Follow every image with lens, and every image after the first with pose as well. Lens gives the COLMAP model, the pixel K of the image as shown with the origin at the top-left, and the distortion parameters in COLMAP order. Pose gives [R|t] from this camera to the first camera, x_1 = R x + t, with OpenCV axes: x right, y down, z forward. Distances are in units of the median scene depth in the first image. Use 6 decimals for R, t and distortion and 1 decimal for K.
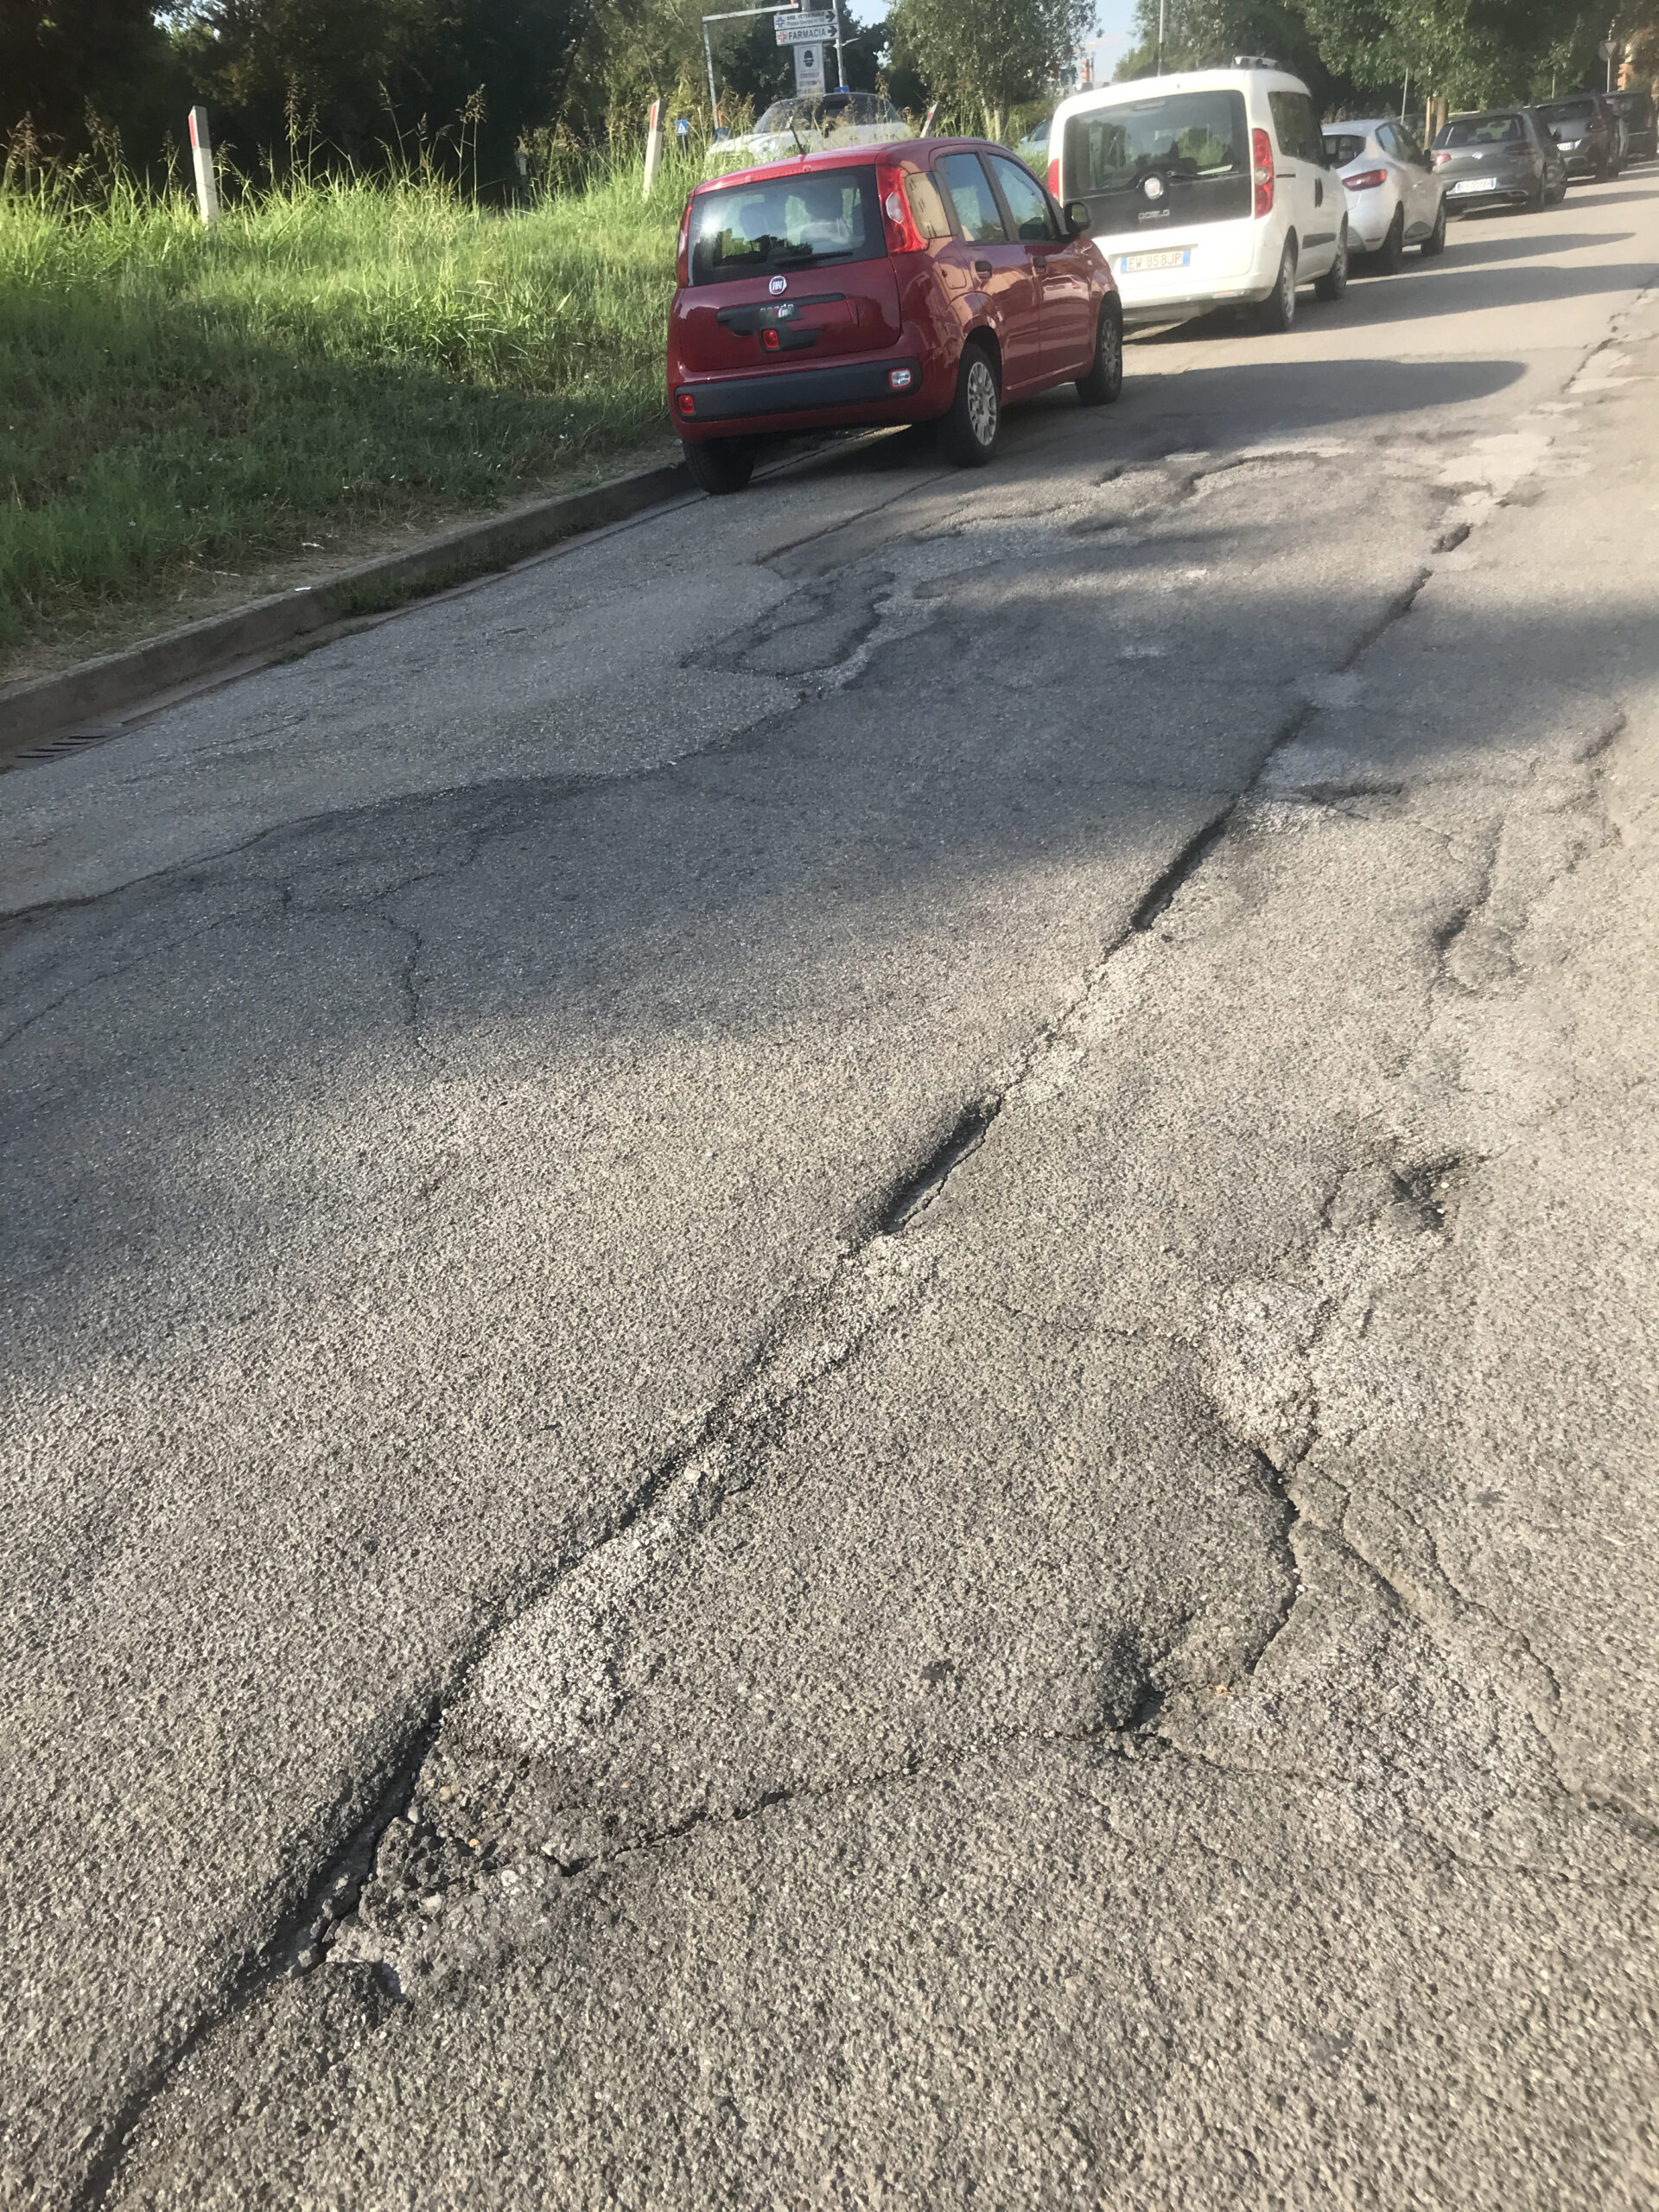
lens RADIAL K [[1813.6, 0, 832.4], [0, 1813.6, 1067.8], [0, 0, 1]] dist [0.183099, -0.256589]
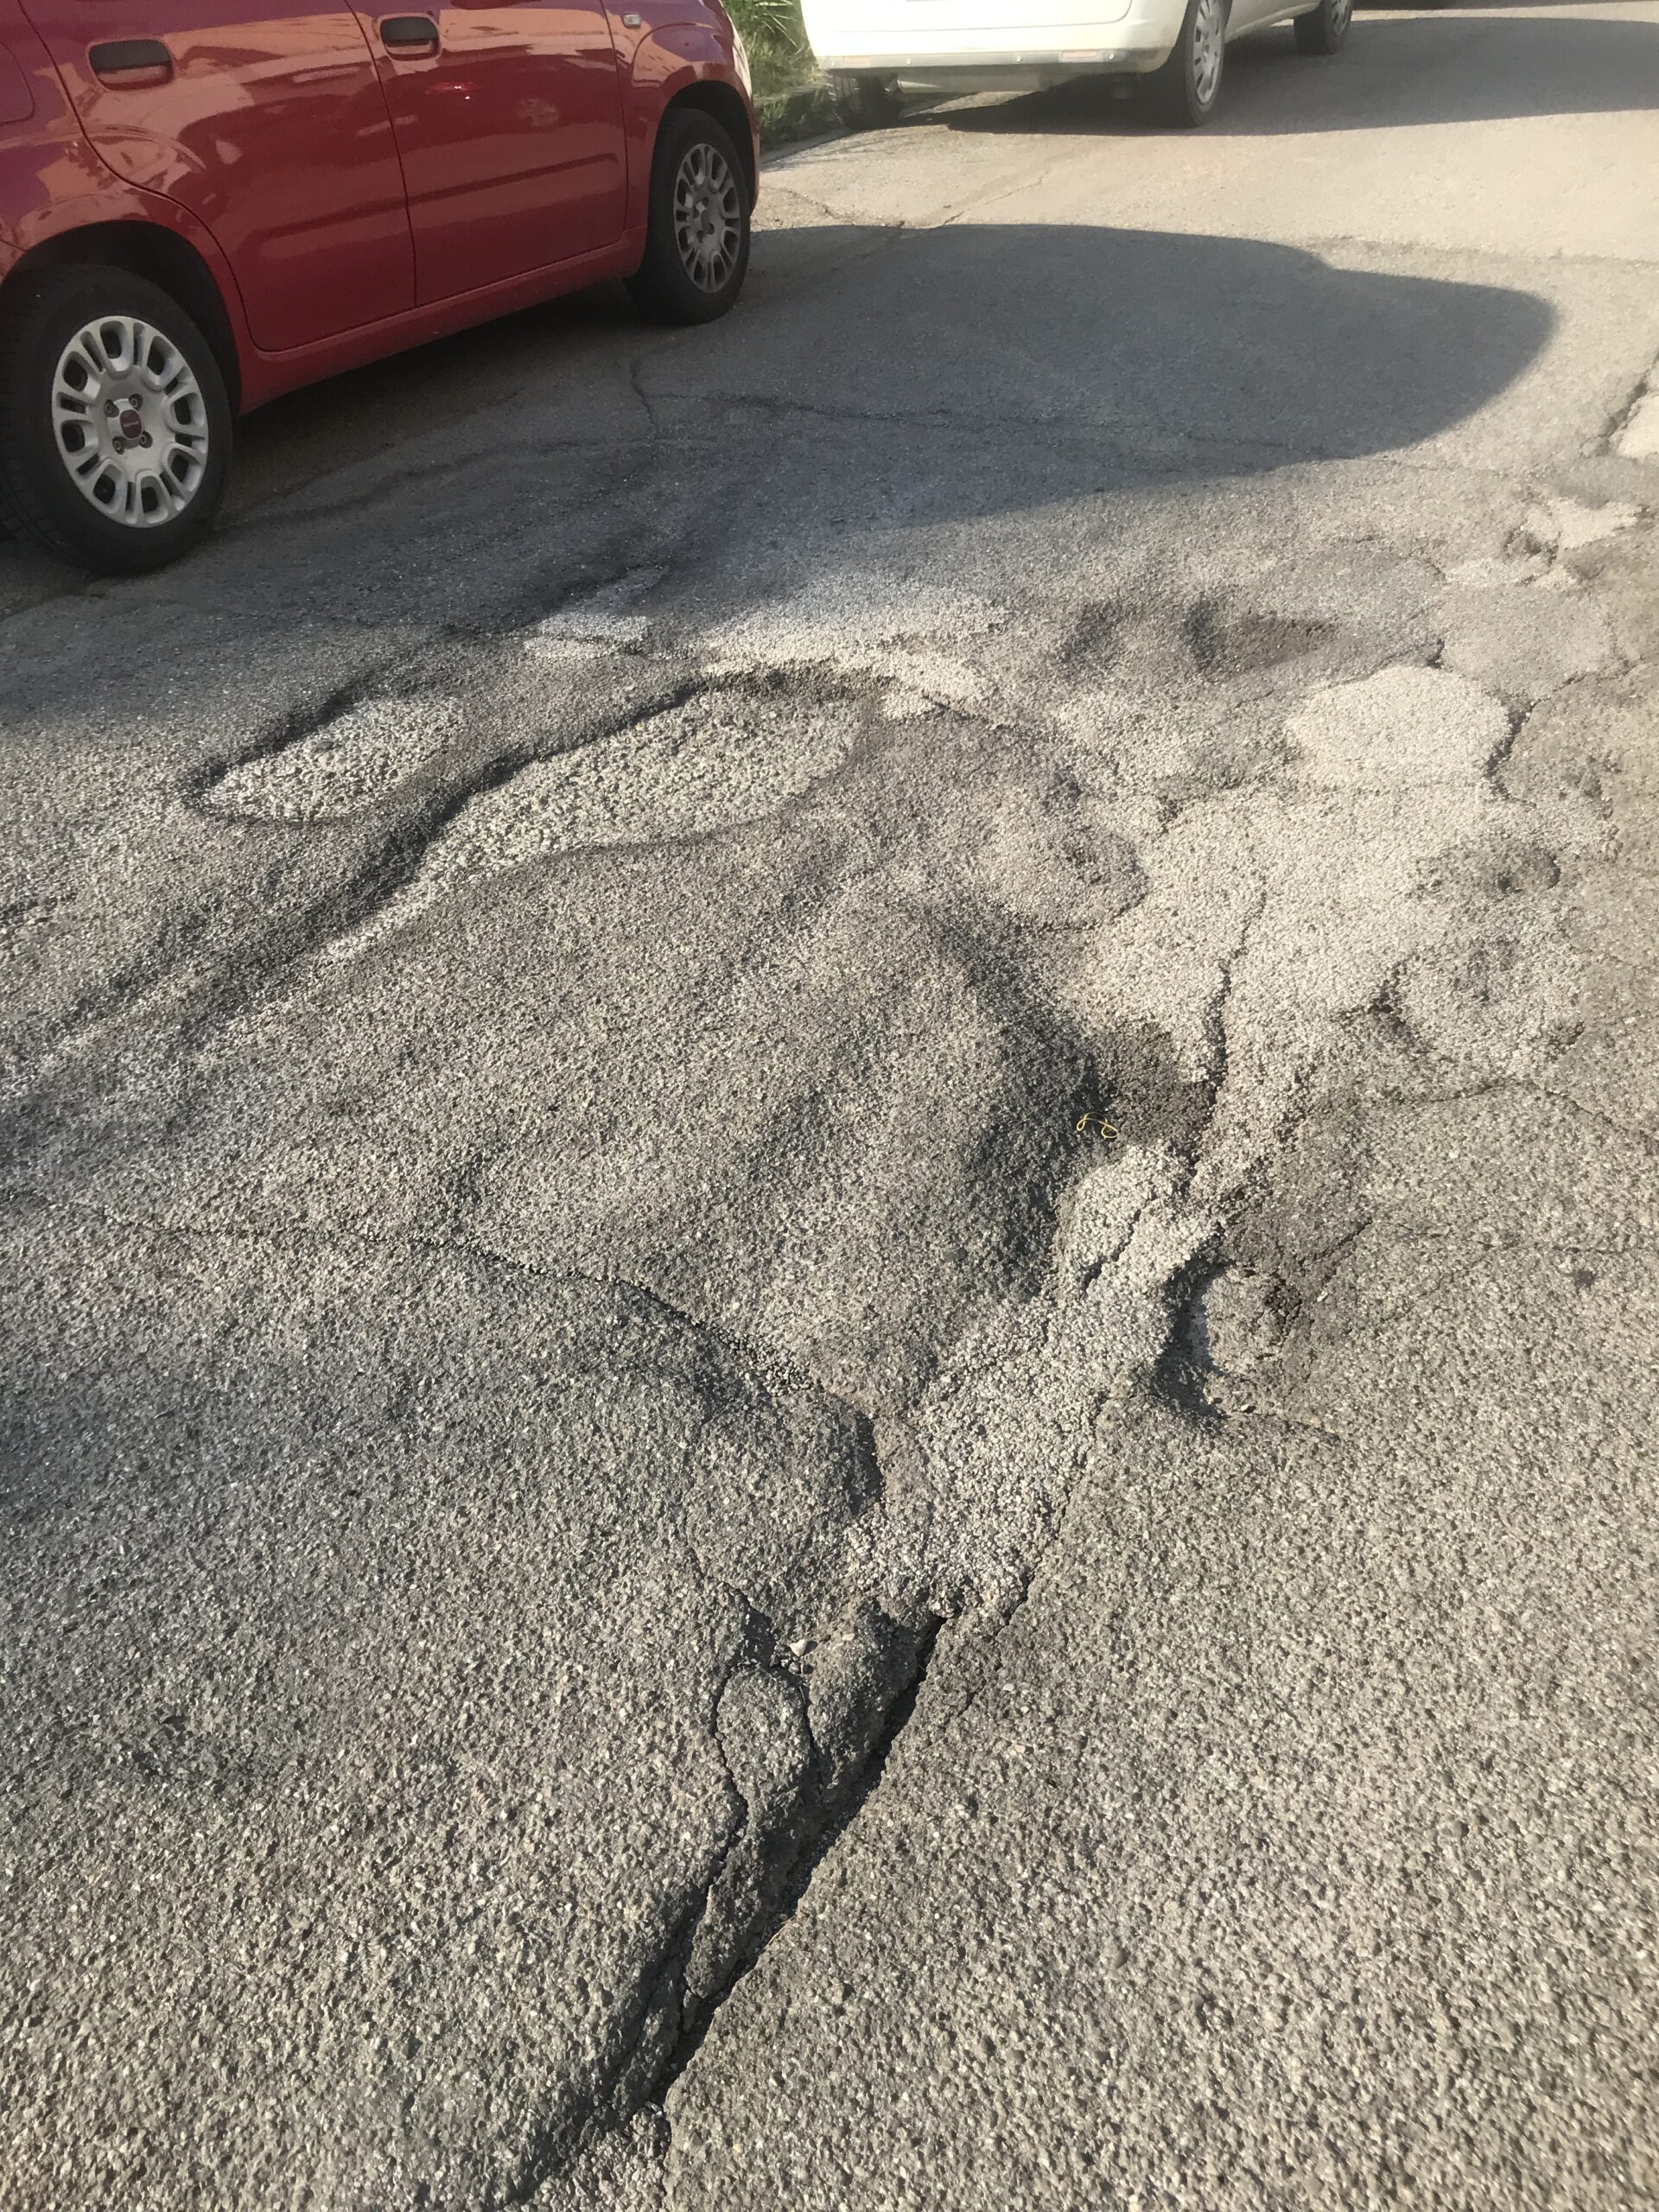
lens RADIAL K [[1817.3, 0, 829.5], [0, 1817.3, 1106.0], [0, 0, 1]] dist [-0.038894, 0.086521]
pose [[0.997113, 0.075891, -0.002575, 0.145707], [-0.074055, 0.979372, 0.188004, -0.182027], [0.016789, -0.187270, 0.982165, 0.360912]]
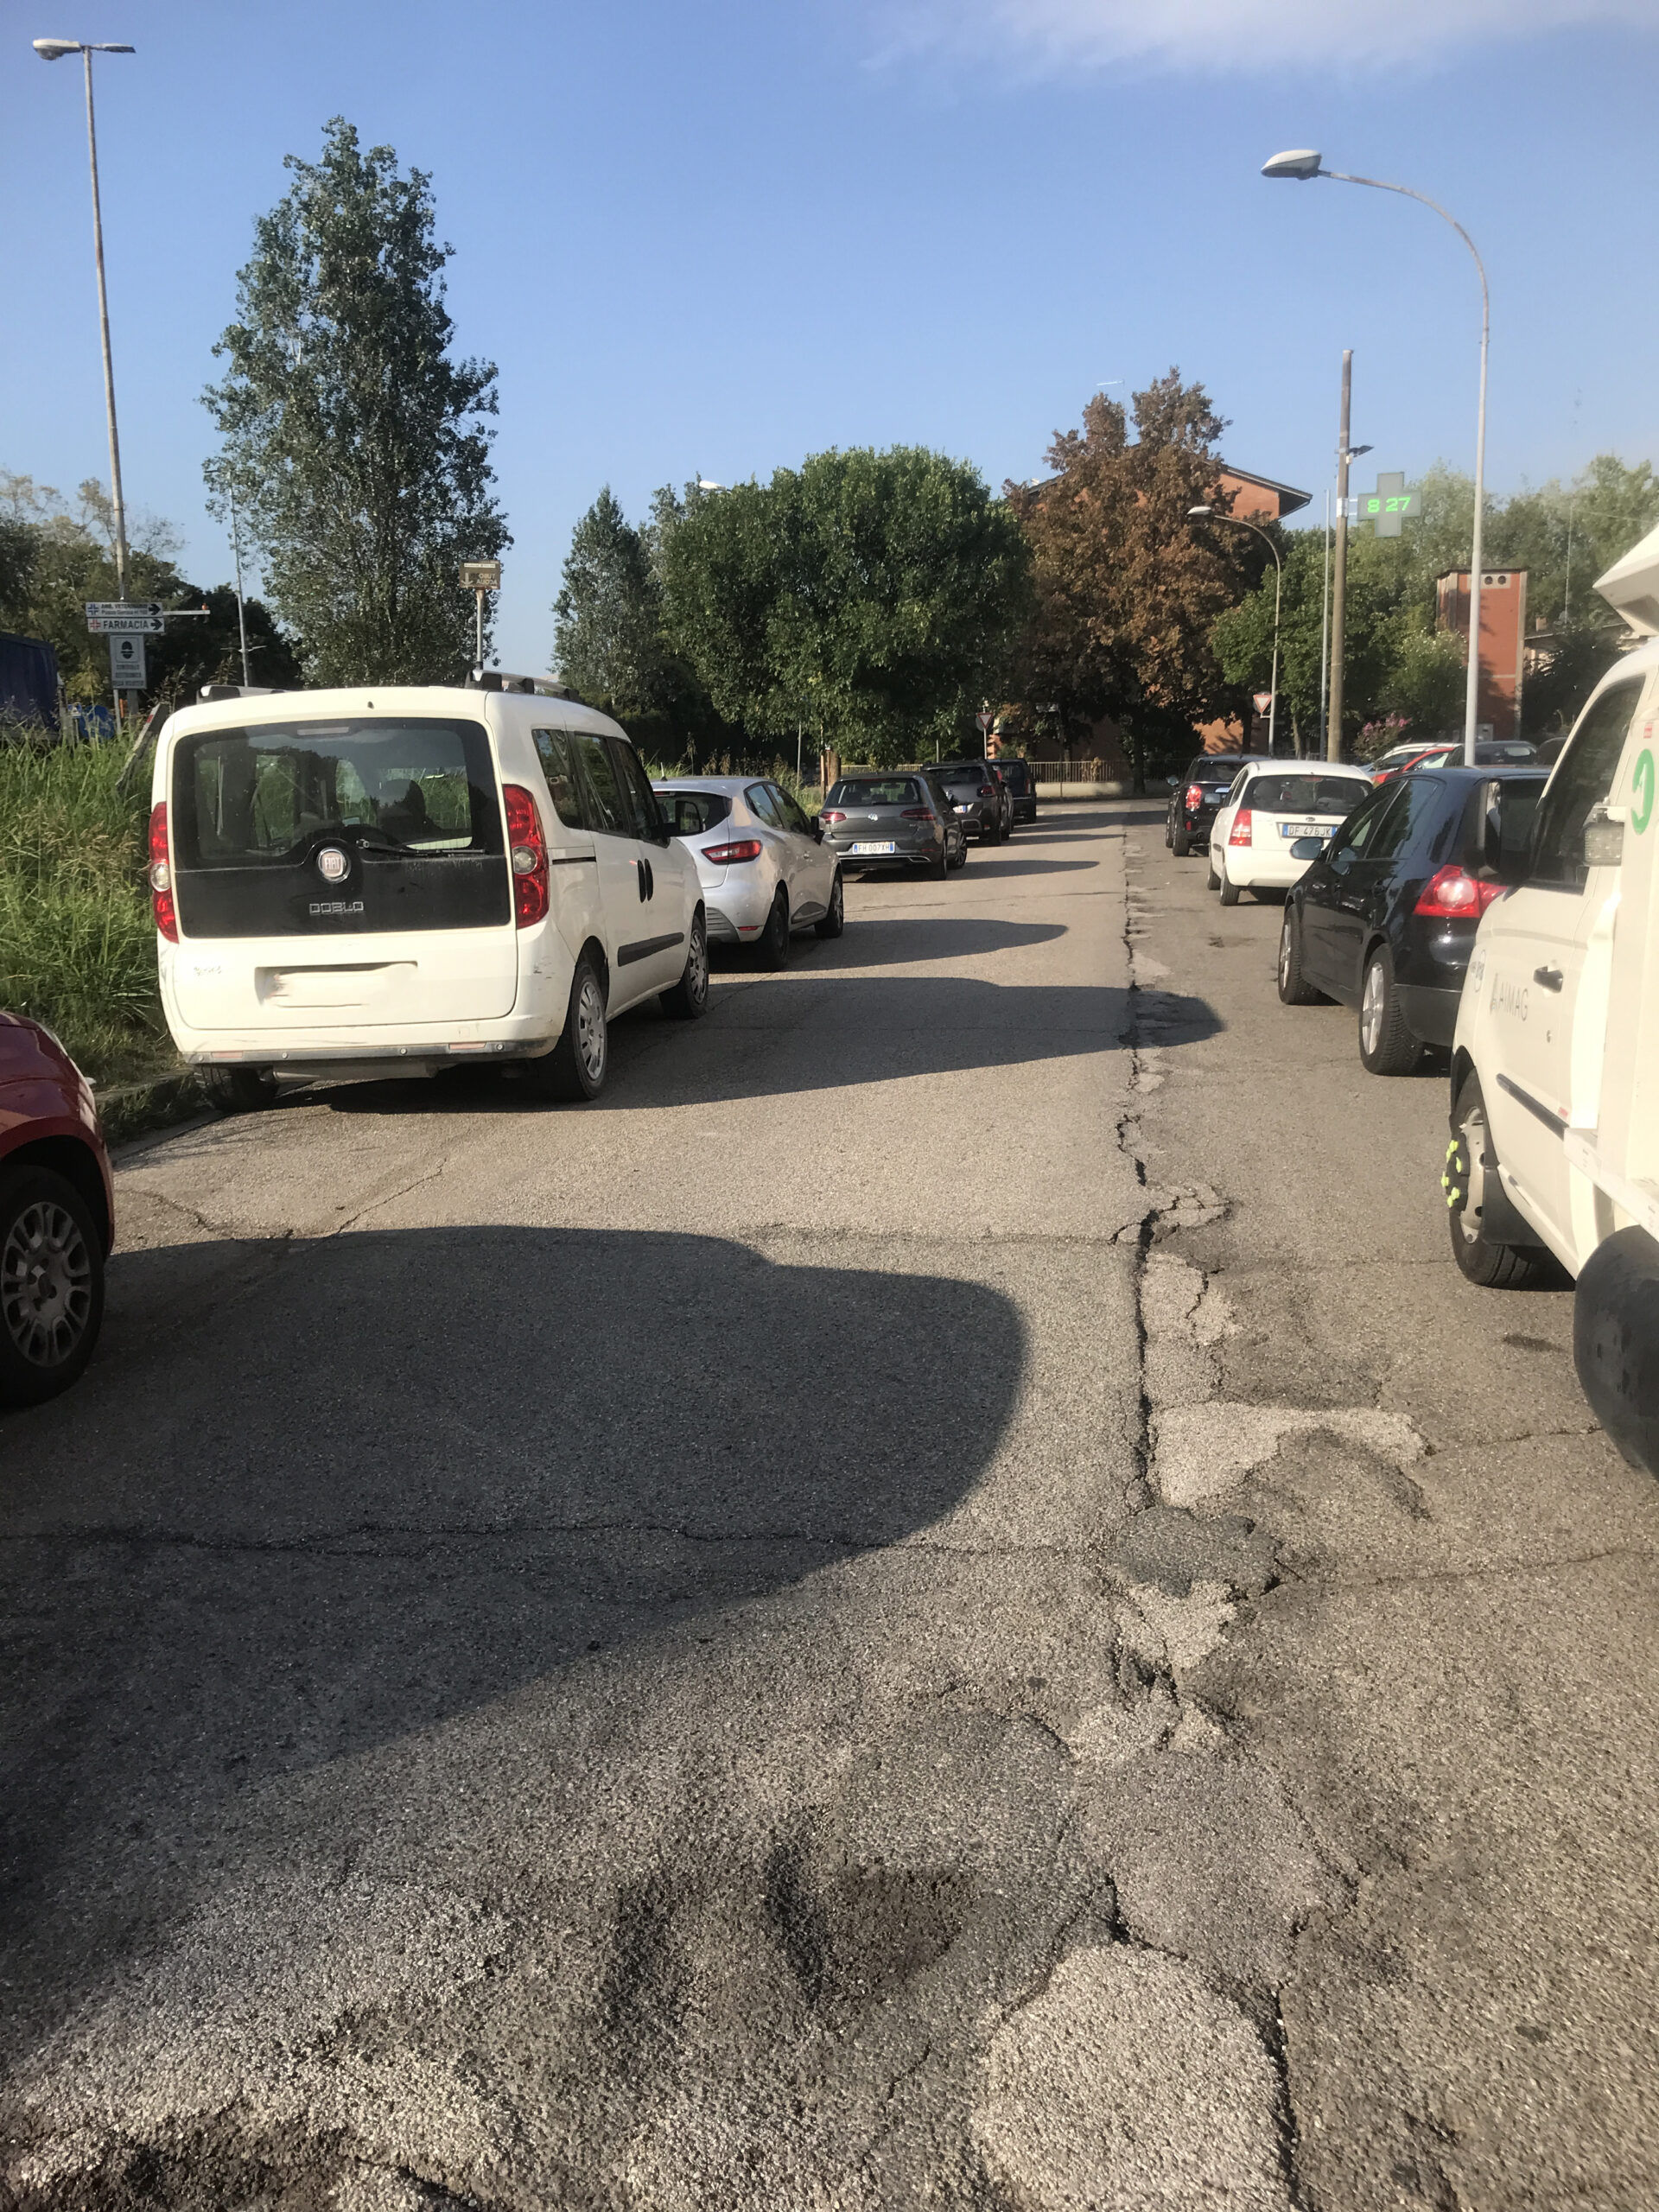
lens RADIAL K [[1872.2, 0, 829.5], [0, 1872.2, 1106.0], [0, 0, 1]] dist [-0.050175, 0.083502]
pose [[0.958012, 0.030792, 0.285071, 0.141919], [0.048377, 0.962606, -0.266552, -0.223630], [-0.282618, 0.269151, 0.920698, 0.423166]]
